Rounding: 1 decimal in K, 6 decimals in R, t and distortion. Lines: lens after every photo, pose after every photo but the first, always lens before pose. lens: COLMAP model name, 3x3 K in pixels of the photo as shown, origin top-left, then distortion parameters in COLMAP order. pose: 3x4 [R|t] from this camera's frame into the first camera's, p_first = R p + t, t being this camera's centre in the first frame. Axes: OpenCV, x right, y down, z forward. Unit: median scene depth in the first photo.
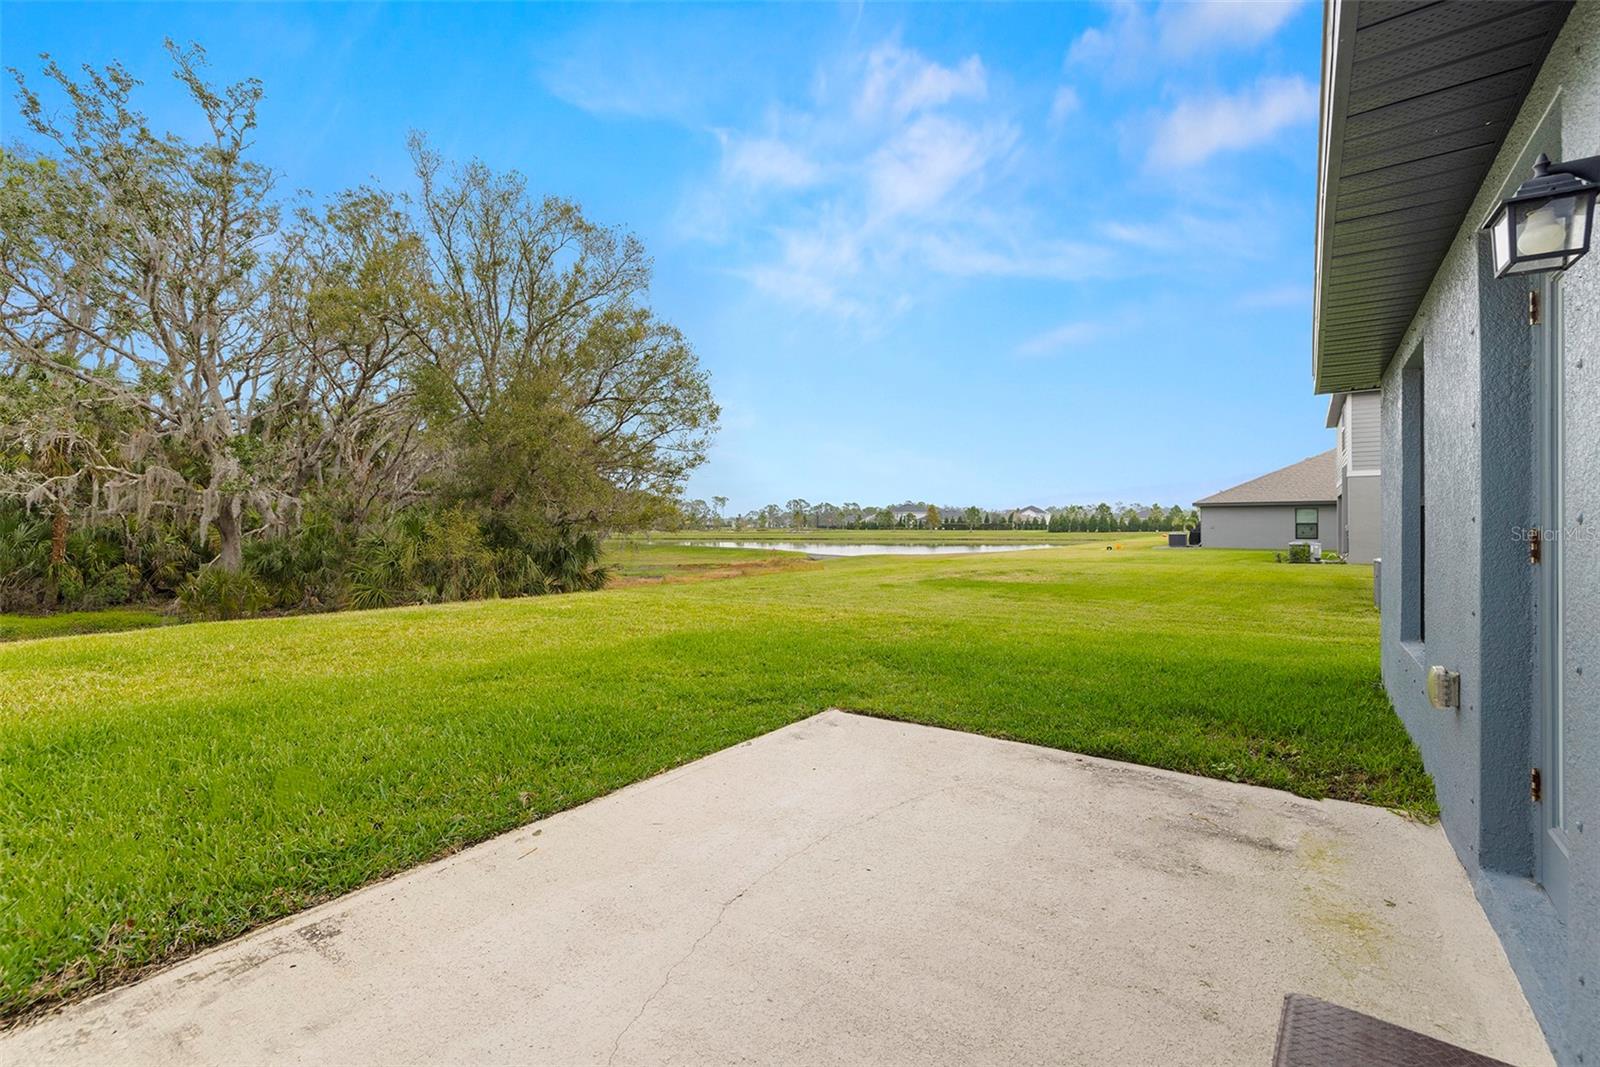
lens RADIAL K [[678.1, 0, 795.9], [0, 678.1, 530.9], [0, 0, 1]] dist [-0.002312, 0.000596]
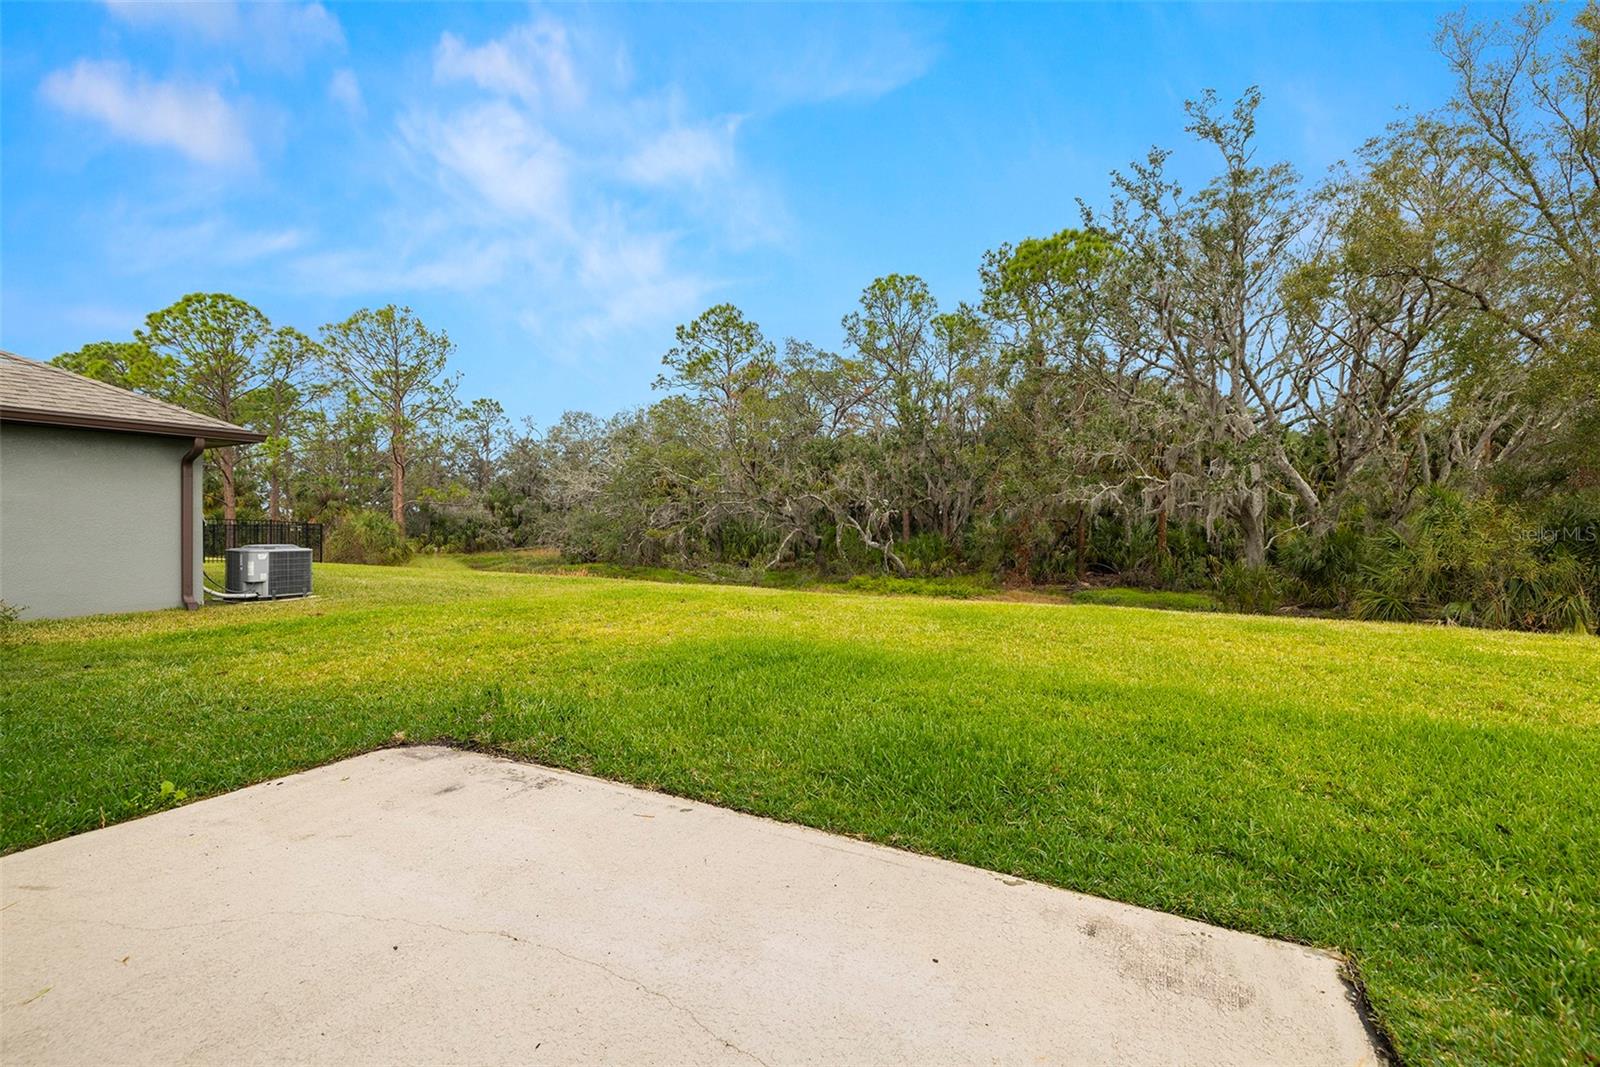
lens RADIAL K [[678.1, 0, 795.7], [0, 678.1, 529.4], [0, 0, 1]] dist [-0.002312, 0.000596]
pose [[0.151055, 0.007179, -0.988499, 0.484968], [-0.006134, 0.999961, 0.006325, -0.000927], [0.988506, 0.005108, 0.151093, 0.709215]]
